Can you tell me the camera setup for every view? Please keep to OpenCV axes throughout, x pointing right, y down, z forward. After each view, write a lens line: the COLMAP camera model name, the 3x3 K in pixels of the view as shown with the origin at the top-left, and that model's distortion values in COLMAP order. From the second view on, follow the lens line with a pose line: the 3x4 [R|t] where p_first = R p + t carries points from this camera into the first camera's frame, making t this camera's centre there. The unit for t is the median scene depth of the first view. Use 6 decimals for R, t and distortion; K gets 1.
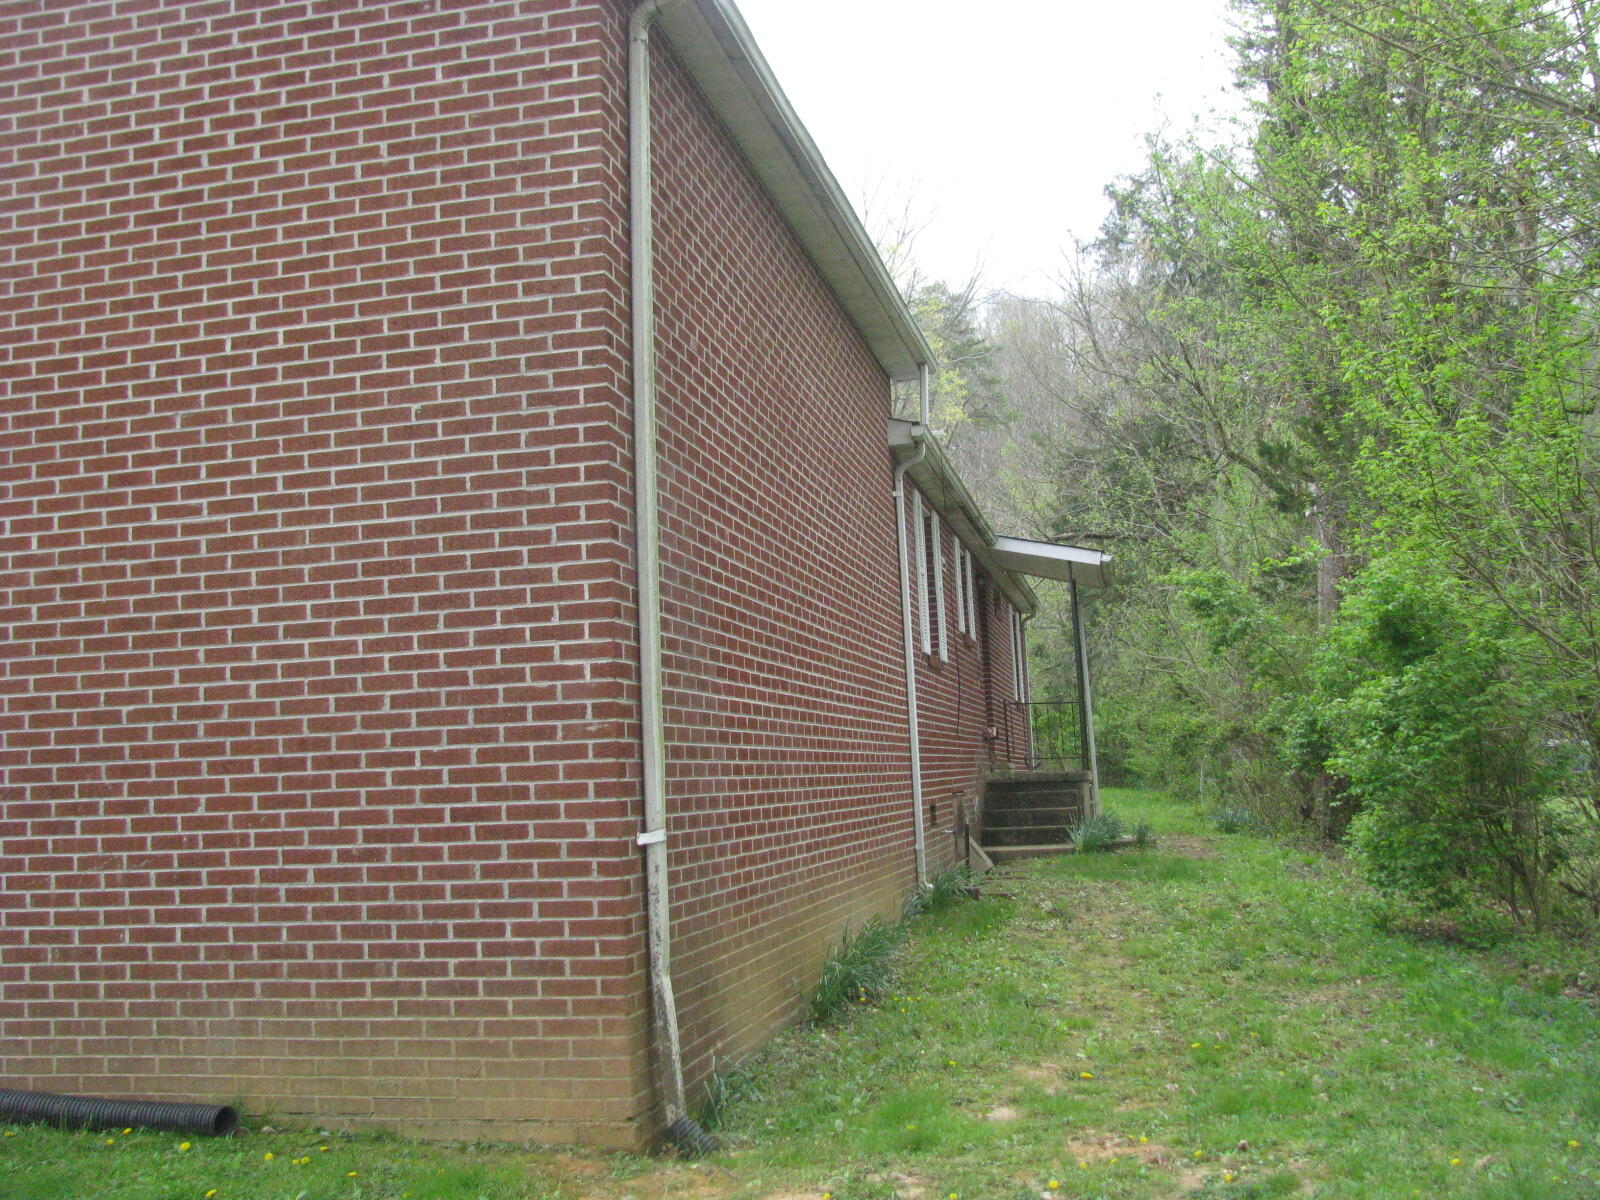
lens RADIAL K [[1672.4, 0, 798.0], [0, 1672.4, 602.9], [0, 0, 1]] dist [-0.100215, 0.000000]
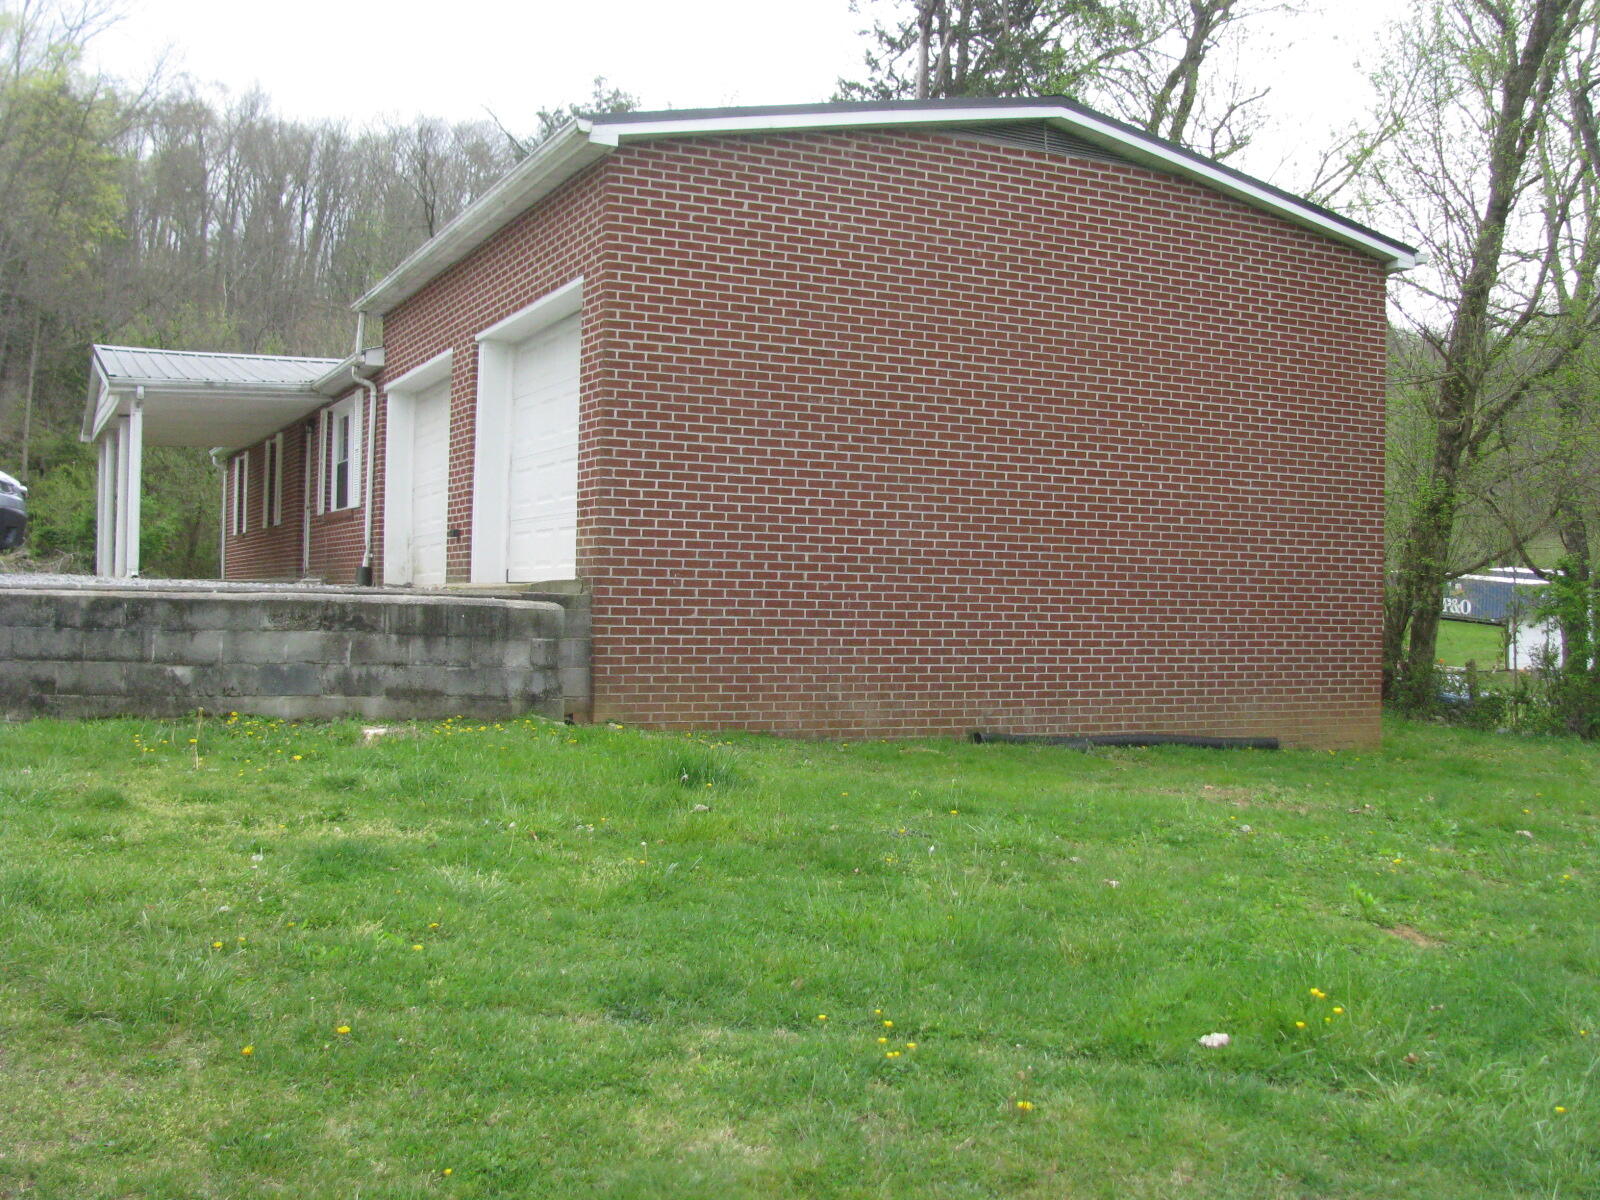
lens RADIAL K [[1672.4, 0, 800.2], [0, 1672.4, 598.8], [0, 0, 1]] dist [-0.100215, 0.000000]
pose [[0.792289, 0.061372, 0.607051, -2.251442], [-0.118359, 0.991489, 0.054237, 0.050484], [-0.598556, -0.114821, 0.792809, -0.467329]]
